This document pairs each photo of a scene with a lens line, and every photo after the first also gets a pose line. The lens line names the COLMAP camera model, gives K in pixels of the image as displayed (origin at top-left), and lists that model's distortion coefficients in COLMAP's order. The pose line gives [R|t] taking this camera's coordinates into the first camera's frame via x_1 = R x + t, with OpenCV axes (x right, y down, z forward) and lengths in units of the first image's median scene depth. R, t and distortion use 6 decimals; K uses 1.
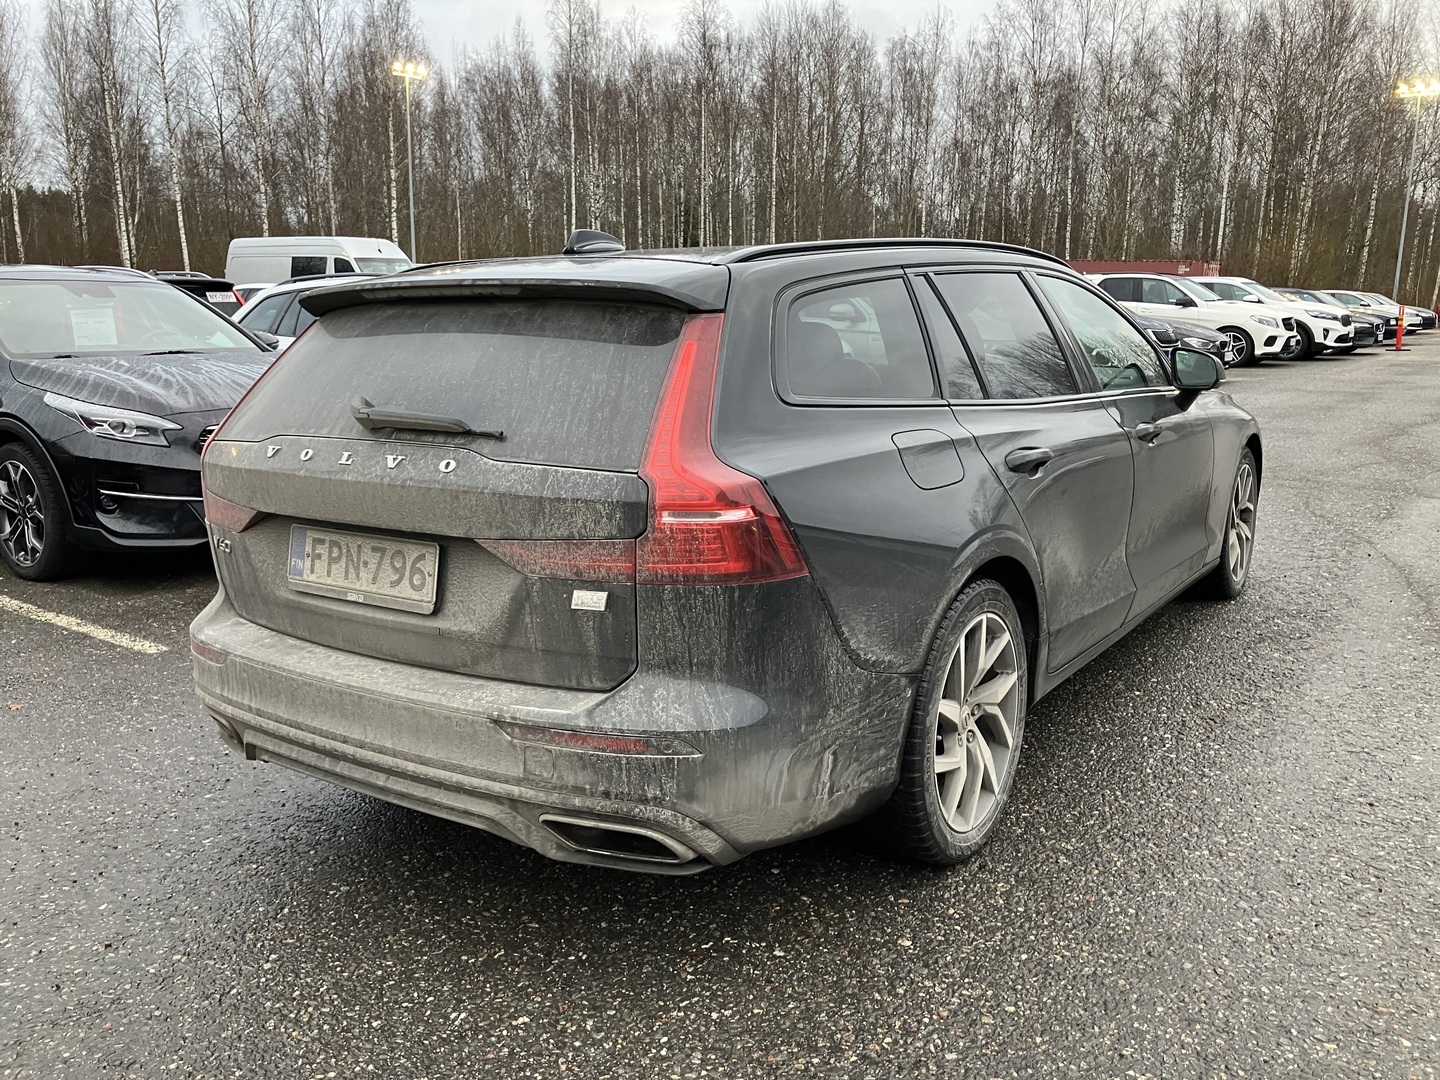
lens RADIAL K [[1211.0, 0, 720.0], [0, 1211.0, 540.0], [0, 0, 1]] dist [-0.000546, -0.001099]
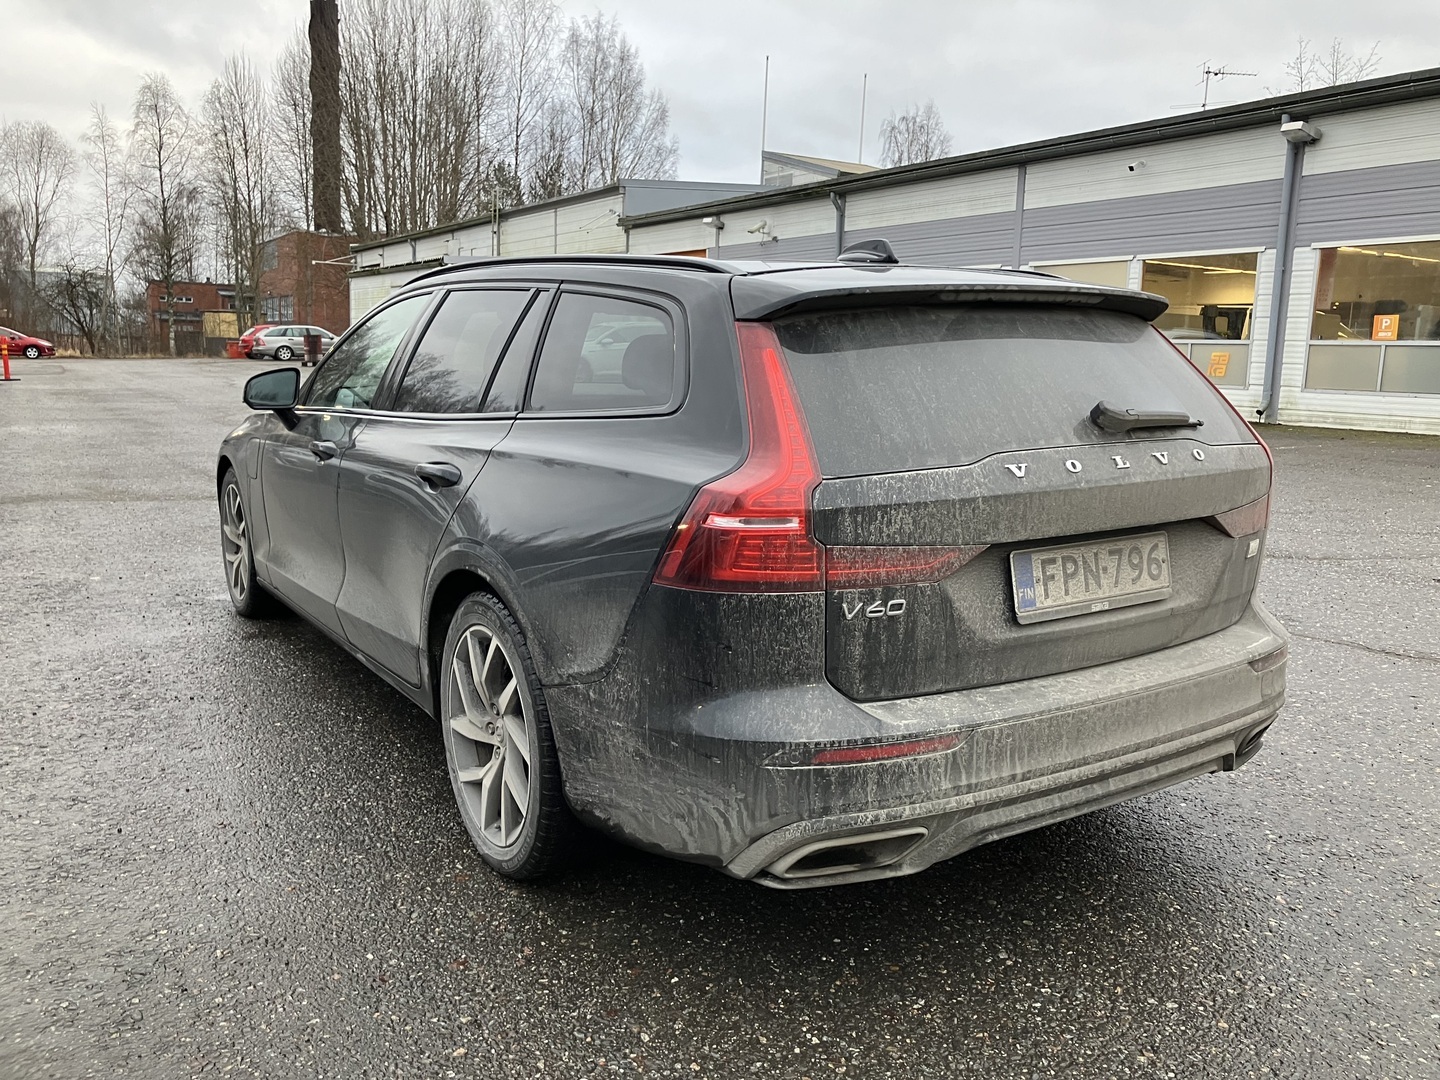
lens RADIAL K [[1148.9, 0, 720.0], [0, 1148.9, 540.0], [0, 0, 1]] dist [0.078041, 0.000906]
pose [[0.361950, -0.137852, 0.921949, -1.266082], [0.158930, 0.983651, 0.084683, -0.133089], [-0.918550, 0.115875, 0.377941, 0.924061]]
